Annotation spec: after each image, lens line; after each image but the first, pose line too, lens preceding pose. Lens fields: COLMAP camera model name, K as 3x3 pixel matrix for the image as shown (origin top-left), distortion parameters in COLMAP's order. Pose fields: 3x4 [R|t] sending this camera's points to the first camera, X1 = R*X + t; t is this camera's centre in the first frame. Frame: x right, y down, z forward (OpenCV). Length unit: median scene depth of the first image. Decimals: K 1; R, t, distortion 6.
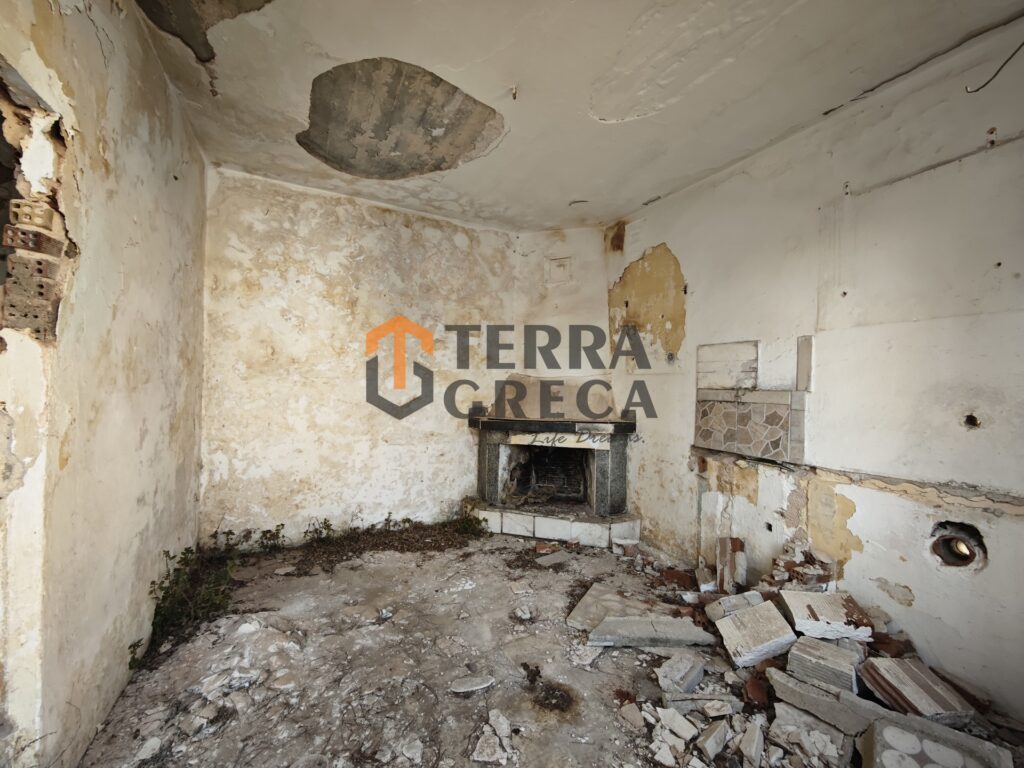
lens RADIAL K [[422.4, 0, 504.5], [0, 422.4, 386.6], [0, 0, 1]] dist [-0.003483, 0.002718]
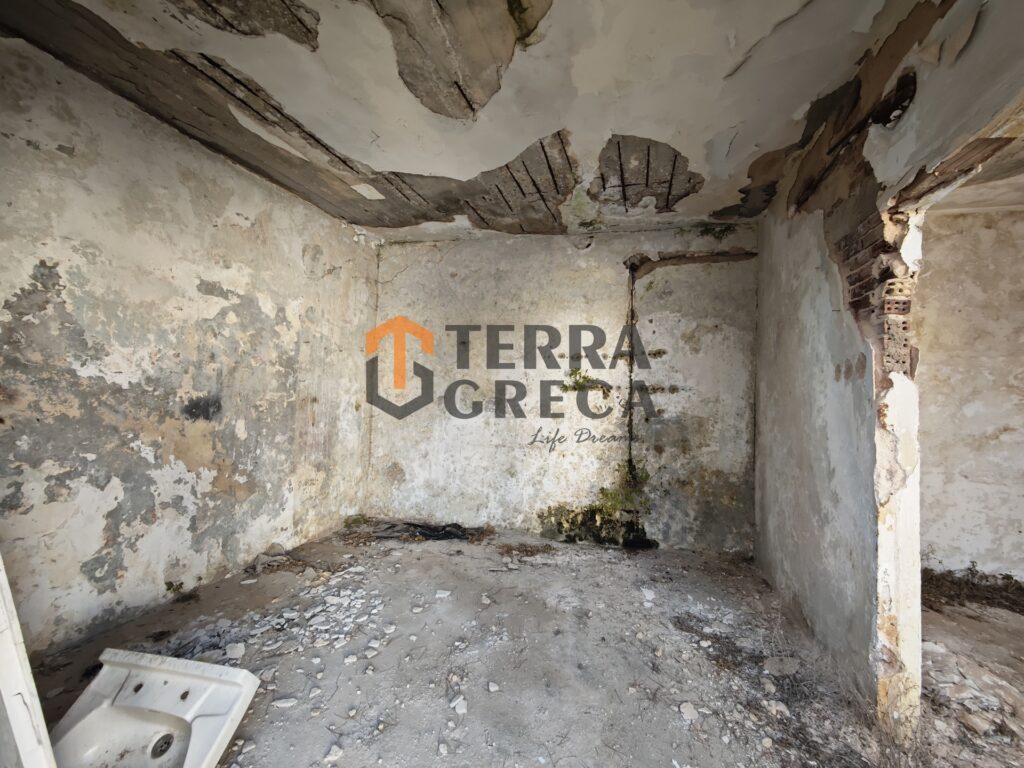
lens RADIAL K [[422.4, 0, 508.9], [0, 422.4, 387.7], [0, 0, 1]] dist [-0.003483, 0.002718]
pose [[0.731209, -0.013655, -0.682017, -0.373996], [-0.018486, 0.999036, -0.039822, -0.002250], [0.681903, 0.041726, 0.730252, -0.285858]]
